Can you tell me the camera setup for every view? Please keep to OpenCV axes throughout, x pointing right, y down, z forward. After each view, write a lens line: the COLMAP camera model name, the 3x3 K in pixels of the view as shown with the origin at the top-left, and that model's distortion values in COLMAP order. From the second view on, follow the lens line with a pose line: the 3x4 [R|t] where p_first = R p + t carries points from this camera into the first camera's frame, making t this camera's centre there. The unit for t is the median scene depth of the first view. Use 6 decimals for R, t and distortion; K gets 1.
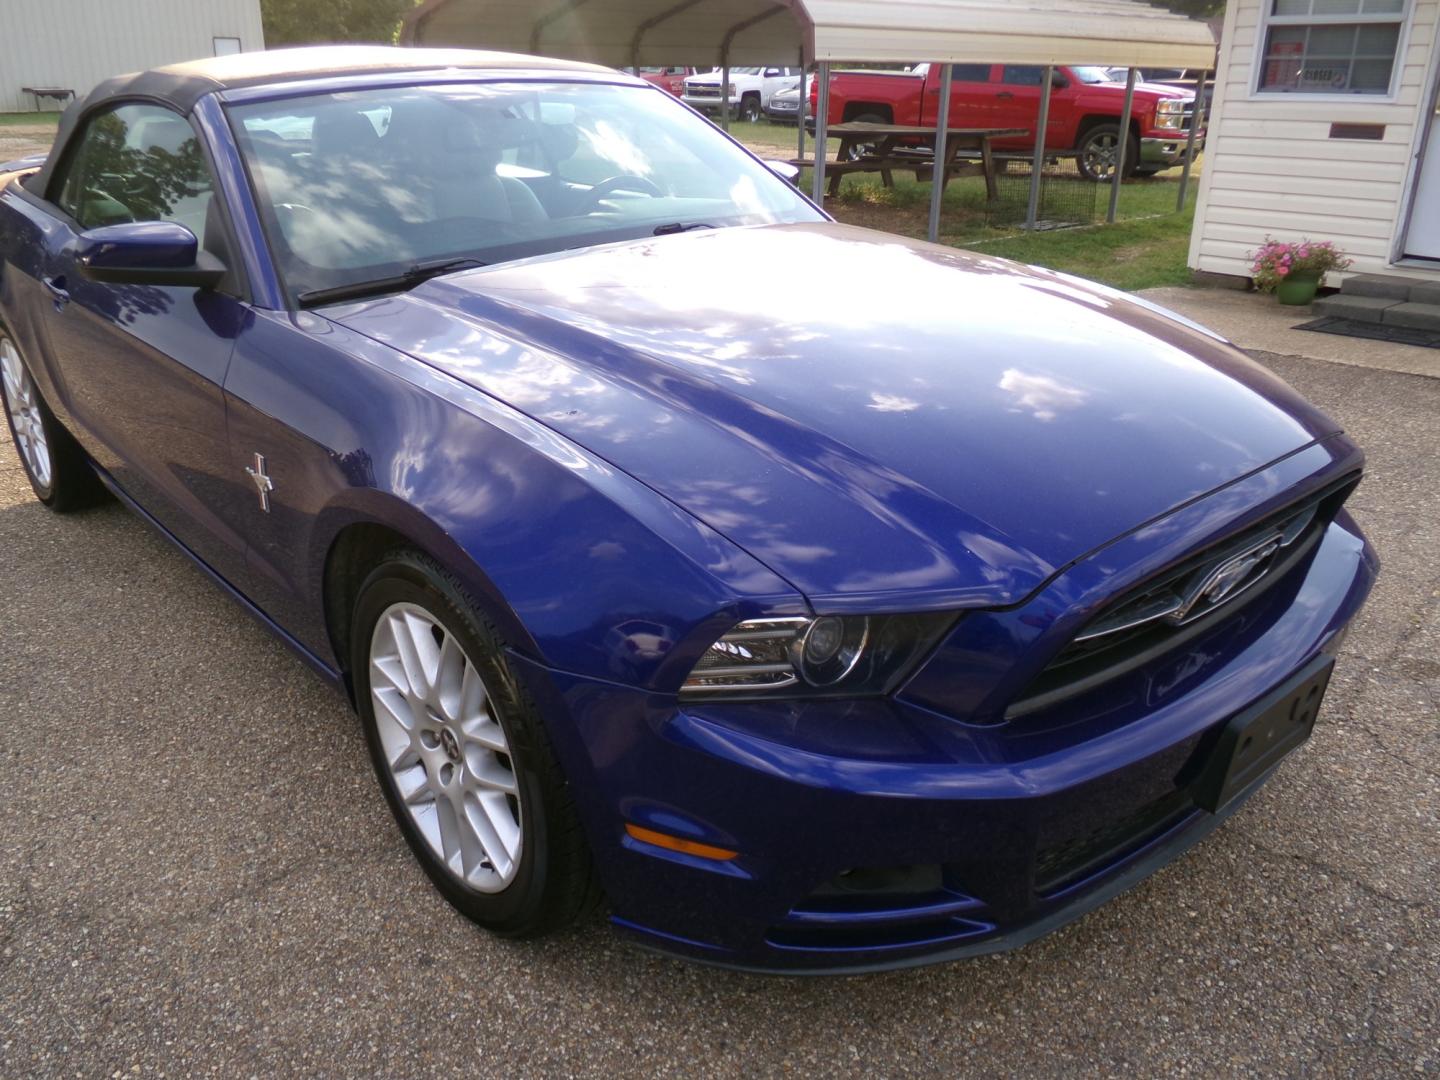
lens RADIAL K [[1174.4, 0, 692.6], [0, 1174.4, 538.2], [0, 0, 1]] dist [-0.014806, -0.008864]
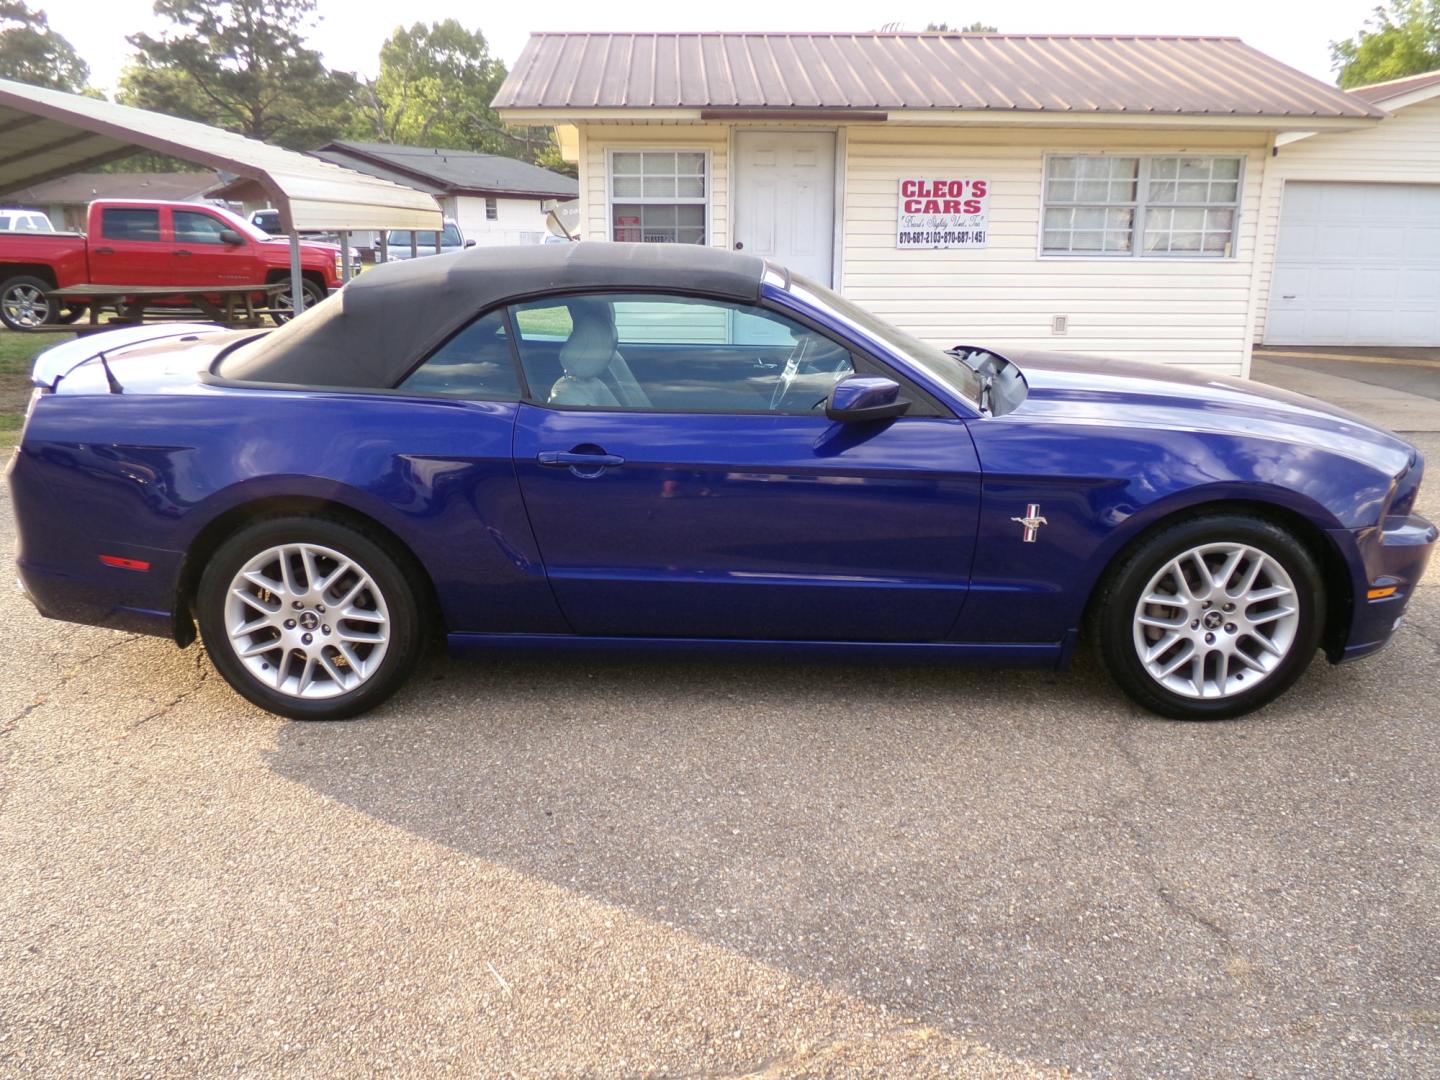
lens RADIAL K [[1174.4, 0, 692.6], [0, 1174.4, 538.2], [0, 0, 1]] dist [-0.014806, -0.008864]
pose [[0.676568, -0.189366, 0.711615, -0.519851], [0.269916, 0.962884, -0.000392, -0.045092], [-0.685129, 0.192341, 0.702569, 0.059301]]
